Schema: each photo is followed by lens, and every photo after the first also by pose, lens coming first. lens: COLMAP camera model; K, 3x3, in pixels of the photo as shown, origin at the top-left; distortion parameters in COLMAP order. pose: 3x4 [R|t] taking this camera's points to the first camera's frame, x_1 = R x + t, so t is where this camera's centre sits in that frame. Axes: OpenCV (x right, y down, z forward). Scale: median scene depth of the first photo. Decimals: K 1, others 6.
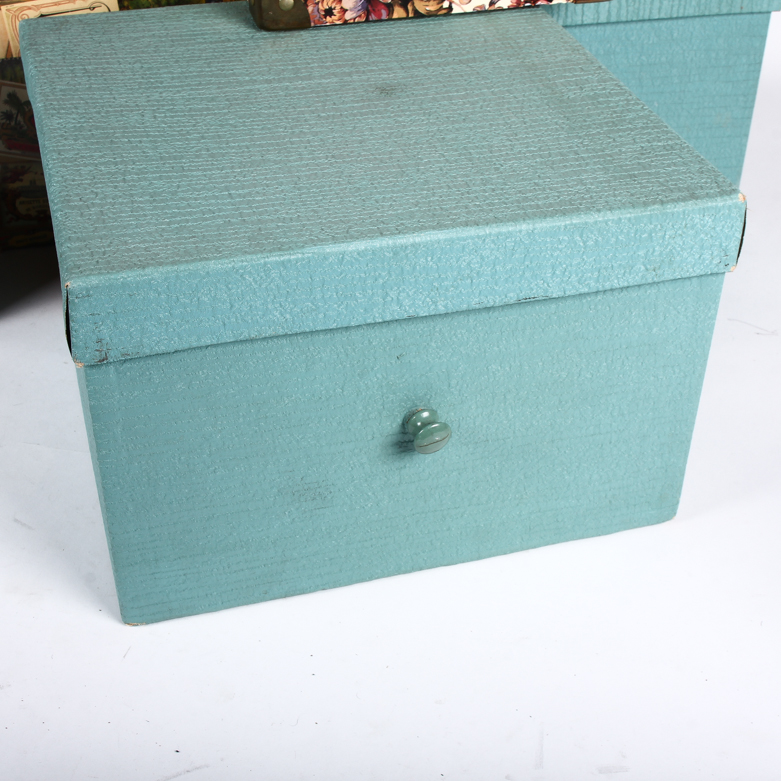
lens RADIAL K [[1314.6, 0, 390.5], [0, 1314.6, 390.5], [0, 0, 1]] dist [-0.088612, 0.033601]
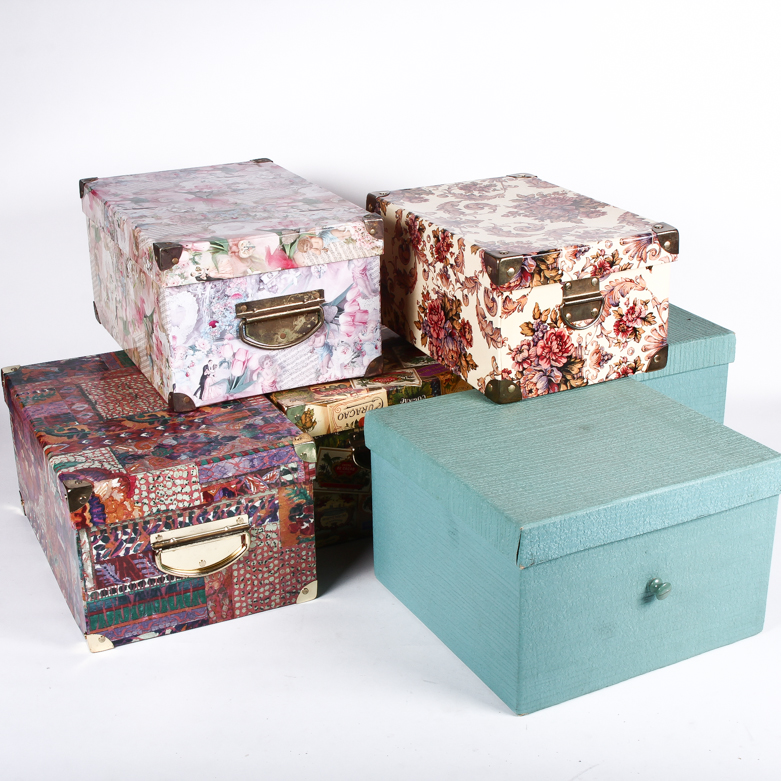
lens RADIAL K [[1314.6, 0, 390.5], [0, 1314.6, 390.5], [0, 0, 1]] dist [-0.088612, 0.033601]
pose [[0.980652, -0.100570, 0.167952, -0.557391], [0.139832, 0.960288, -0.241440, 0.134880], [-0.137001, 0.260253, 0.955771, -0.768137]]
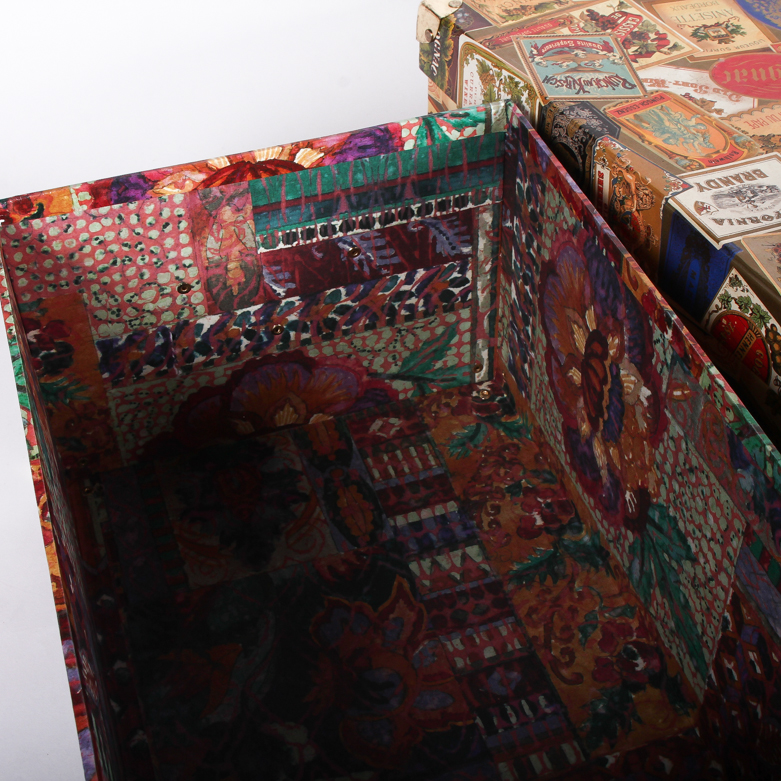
lens RADIAL K [[1314.6, 0, 390.5], [0, 1314.6, 390.5], [0, 0, 1]] dist [-0.088612, 0.033601]
pose [[-0.849640, 0.389292, -0.355758, -0.272050], [0.276133, -0.246324, -0.929018, 0.677553], [-0.449291, -0.887568, 0.101790, 0.828576]]
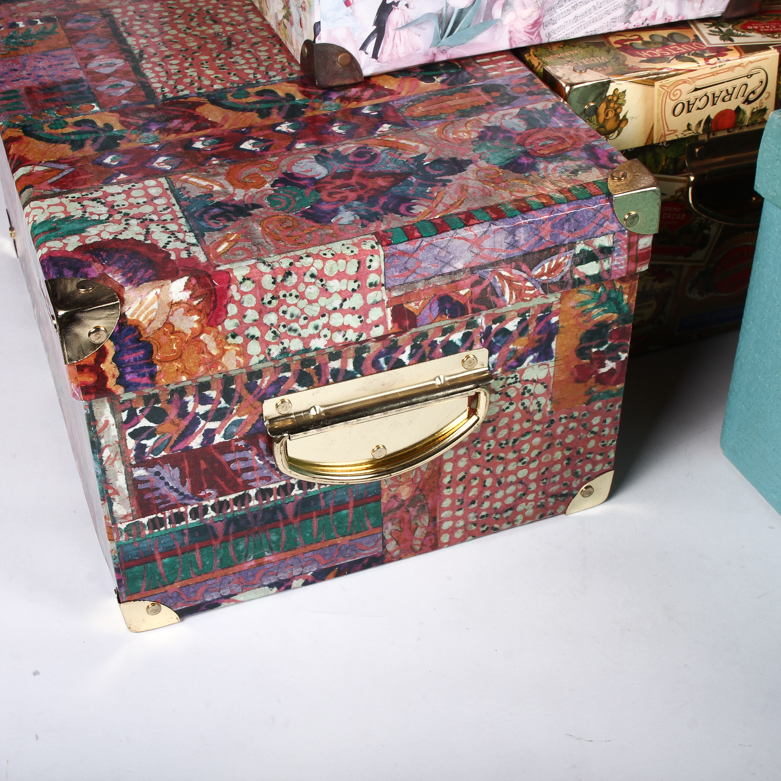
lens RADIAL K [[1314.6, 0, 390.5], [0, 1314.6, 390.5], [0, 0, 1]] dist [-0.088612, 0.033601]
pose [[0.992860, -0.091456, 0.076584, -0.582516], [0.087860, 0.994923, 0.049081, -0.179227], [-0.080683, -0.042002, 0.995854, 0.247095]]
